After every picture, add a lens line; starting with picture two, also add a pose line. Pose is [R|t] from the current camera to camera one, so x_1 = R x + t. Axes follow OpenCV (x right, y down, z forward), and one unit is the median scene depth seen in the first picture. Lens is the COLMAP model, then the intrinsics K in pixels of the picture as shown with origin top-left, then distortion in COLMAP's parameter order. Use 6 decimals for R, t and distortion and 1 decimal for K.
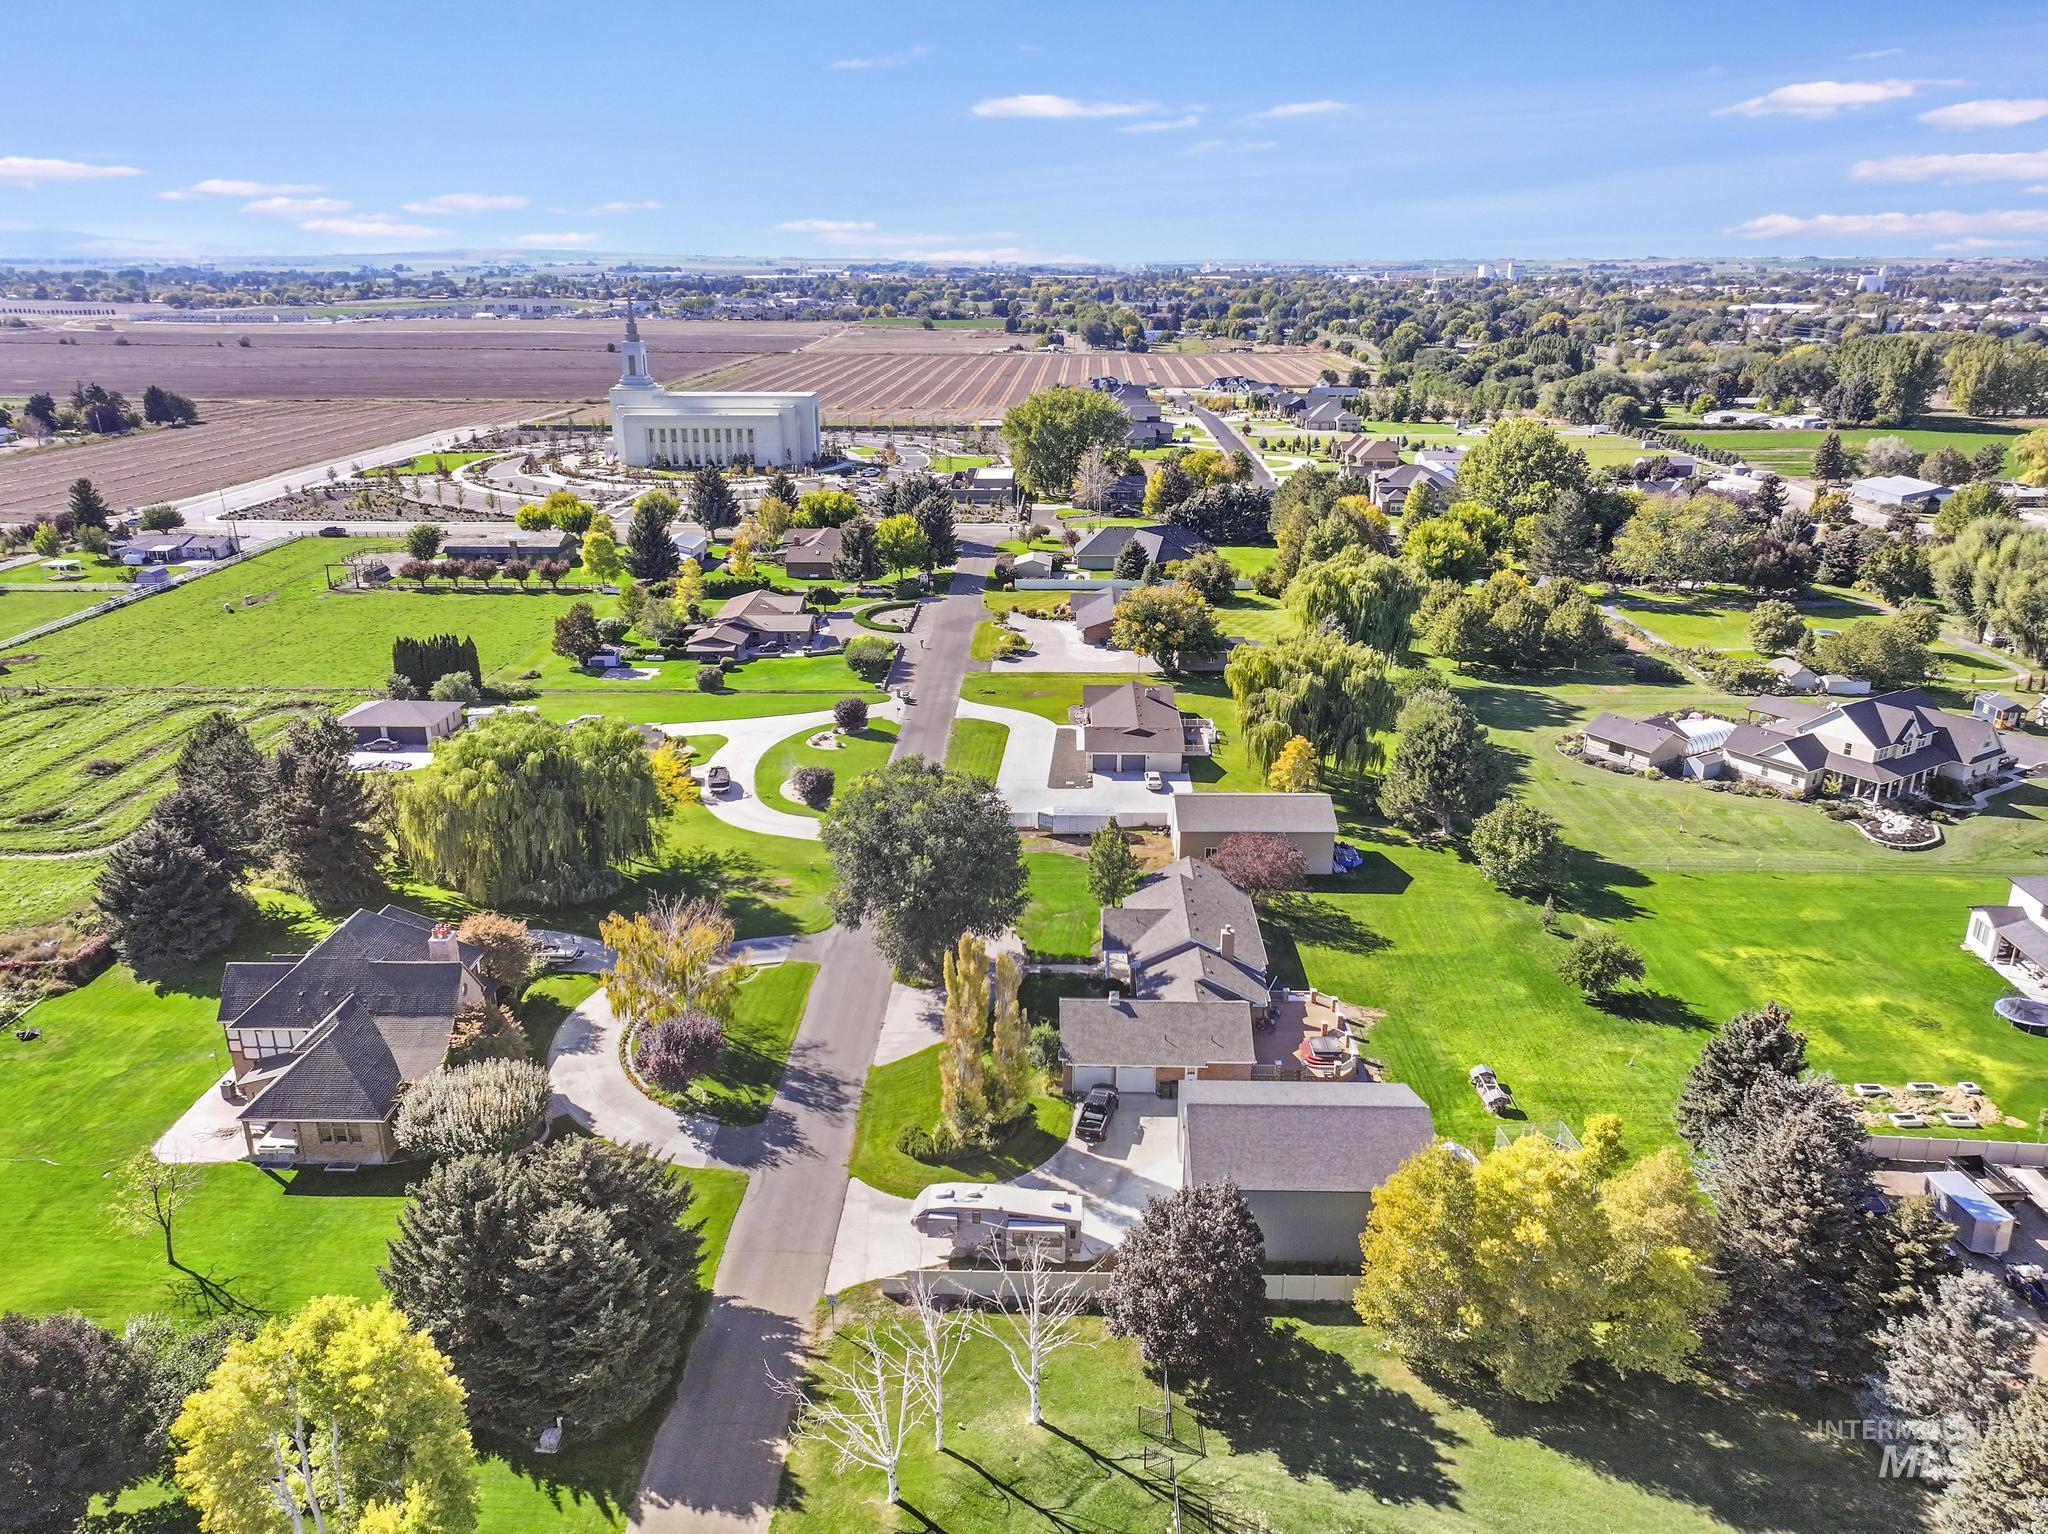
lens RADIAL K [[1465.5, 0, 1026.2], [0, 1465.5, 777.1], [0, 0, 1]] dist [0.012003, 0.006797]
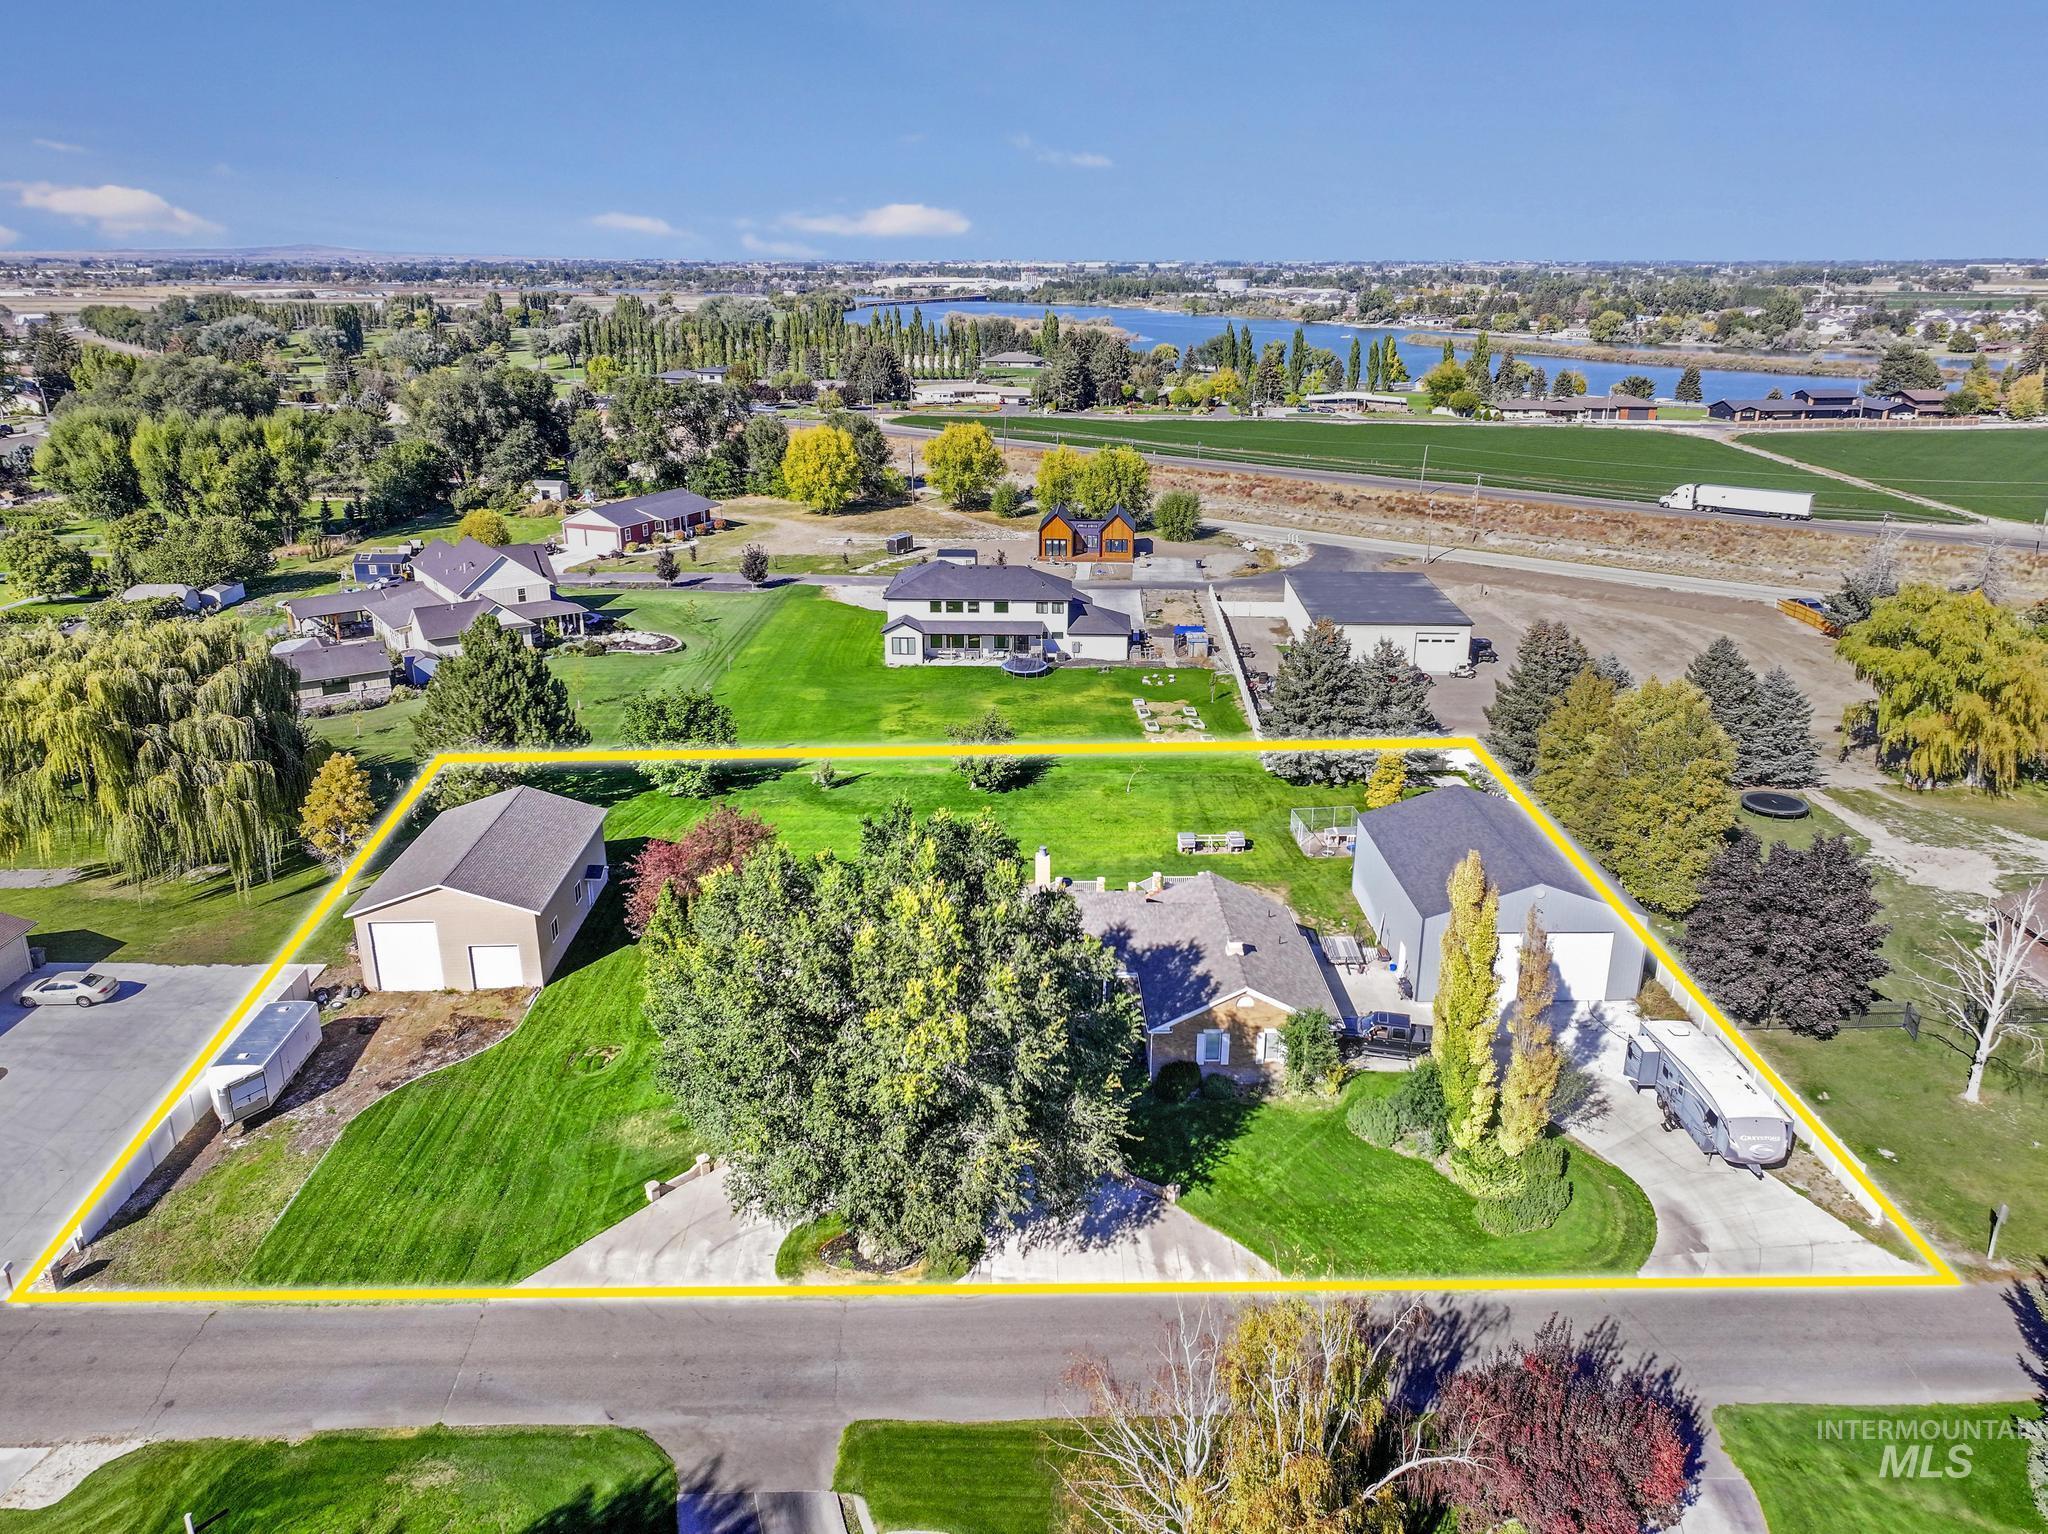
lens RADIAL K [[1465.5, 0, 1026.2], [0, 1465.5, 777.1], [0, 0, 1]] dist [0.012003, 0.006797]
pose [[-0.048613, -0.331725, 0.942123, -0.300150], [0.334989, 0.883192, 0.328261, -0.094762], [-0.940967, 0.331558, 0.068190, 0.556920]]
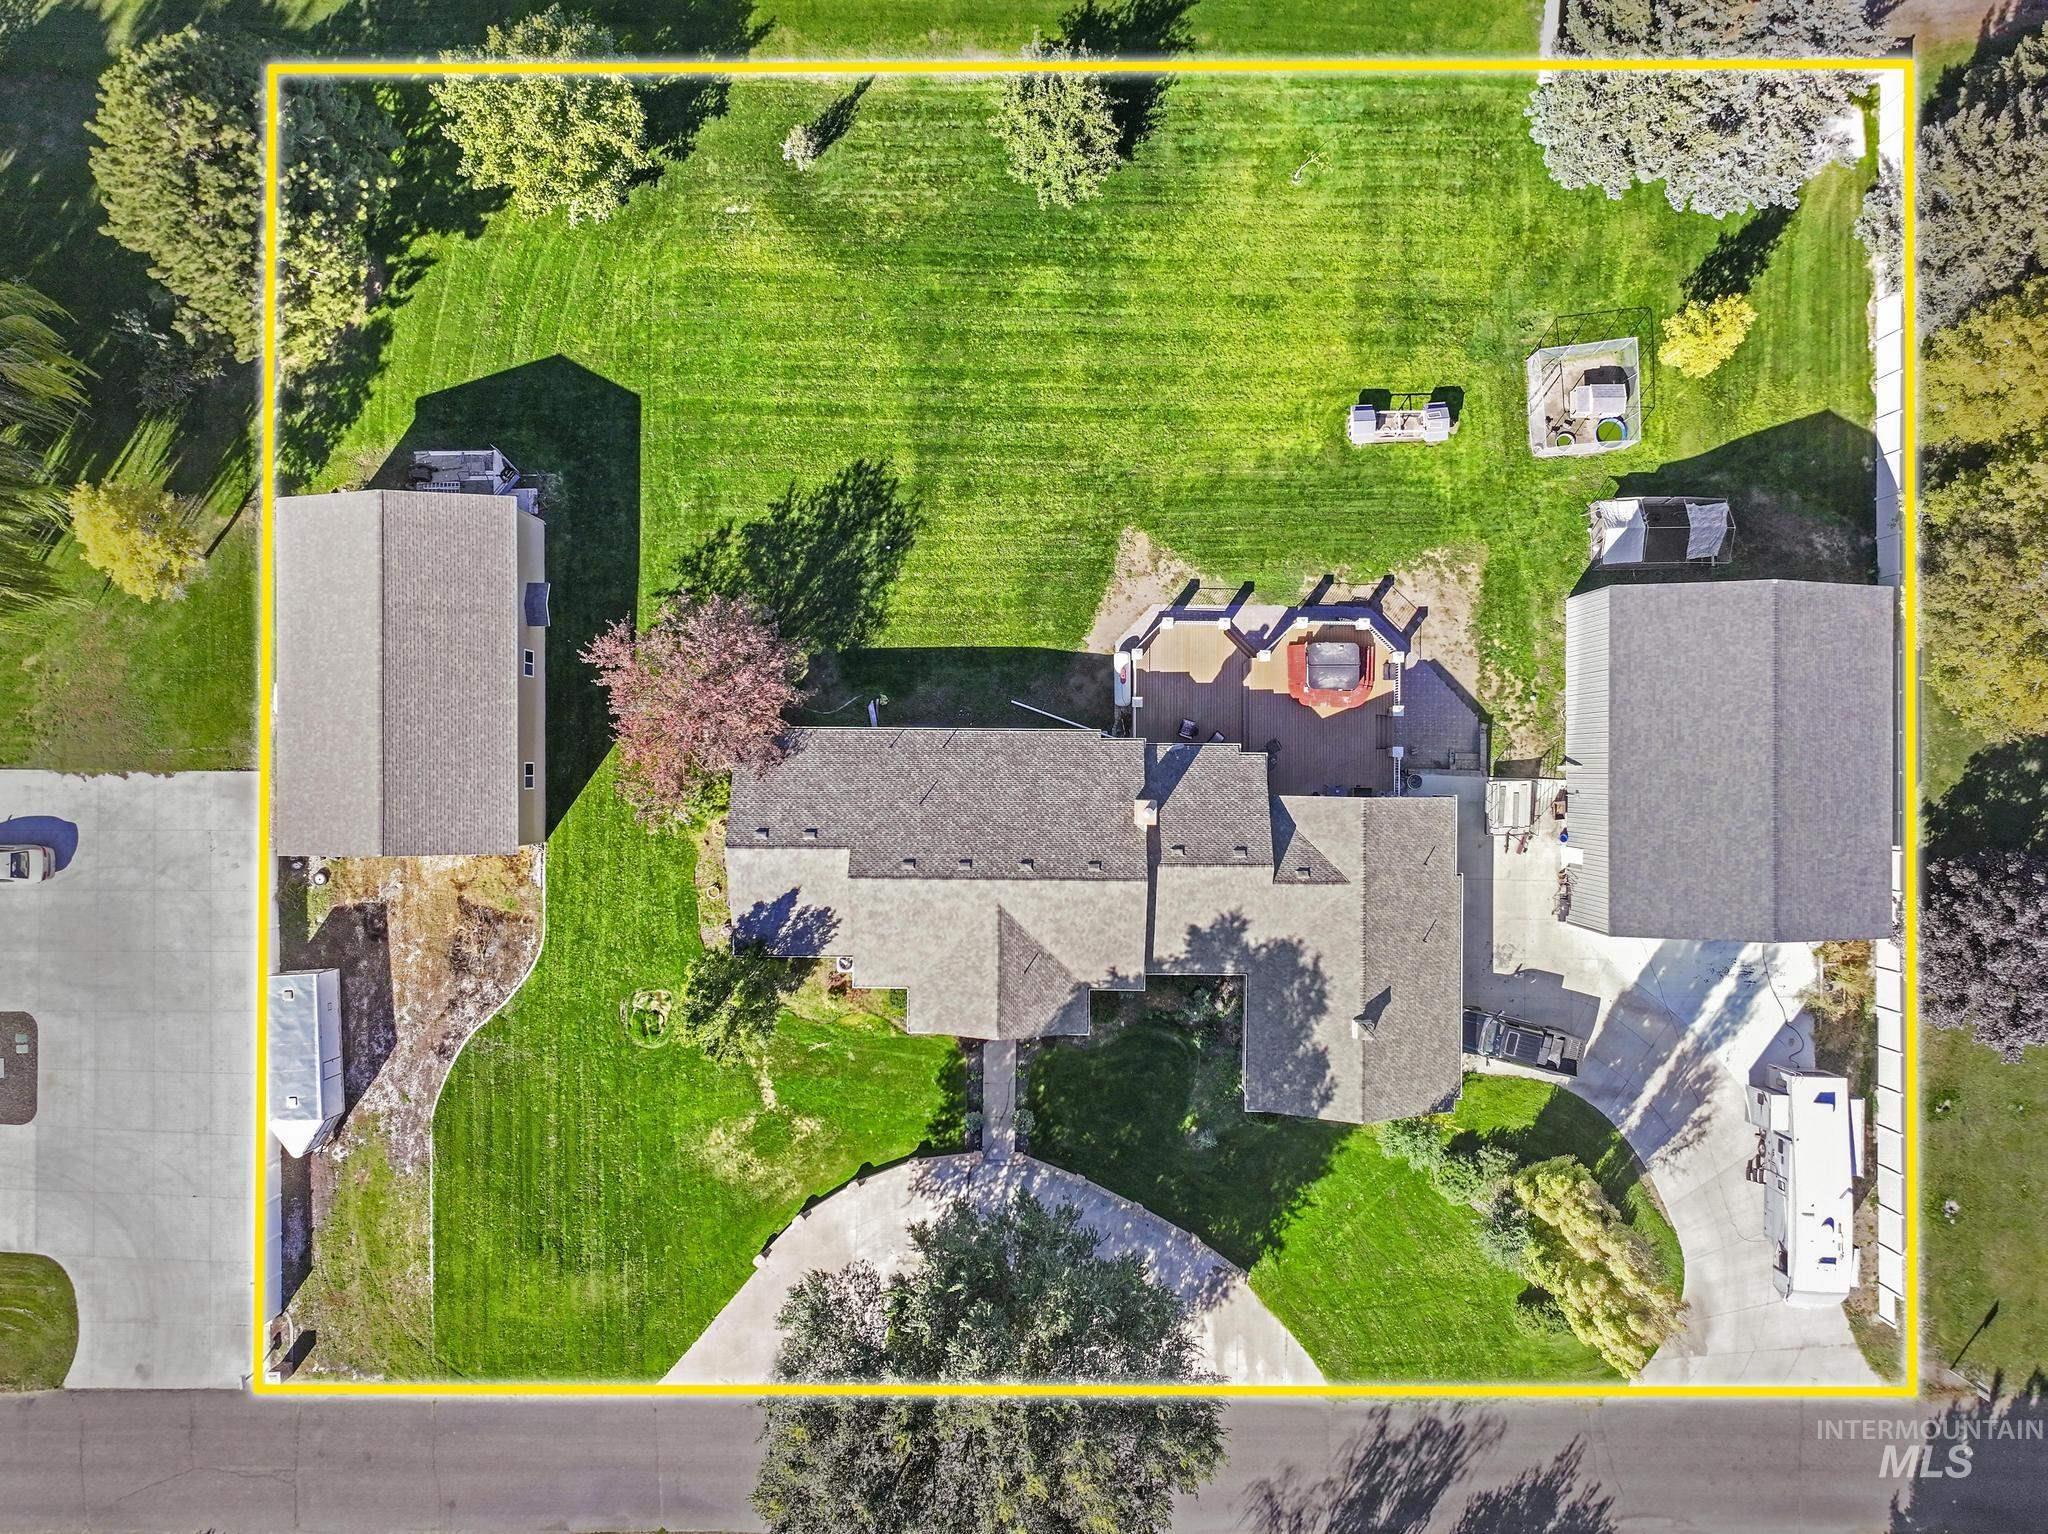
lens RADIAL K [[1440.0, 0, 1065.7], [0, 1440.0, 713.5], [0, 0, 1]] dist [0.004851, 0.003116]
pose [[-0.023962, -0.999669, 0.009381, 0.100646], [0.345123, 0.000534, 0.938557, -0.230936], [-0.938252, 0.025727, 0.344996, 0.497770]]
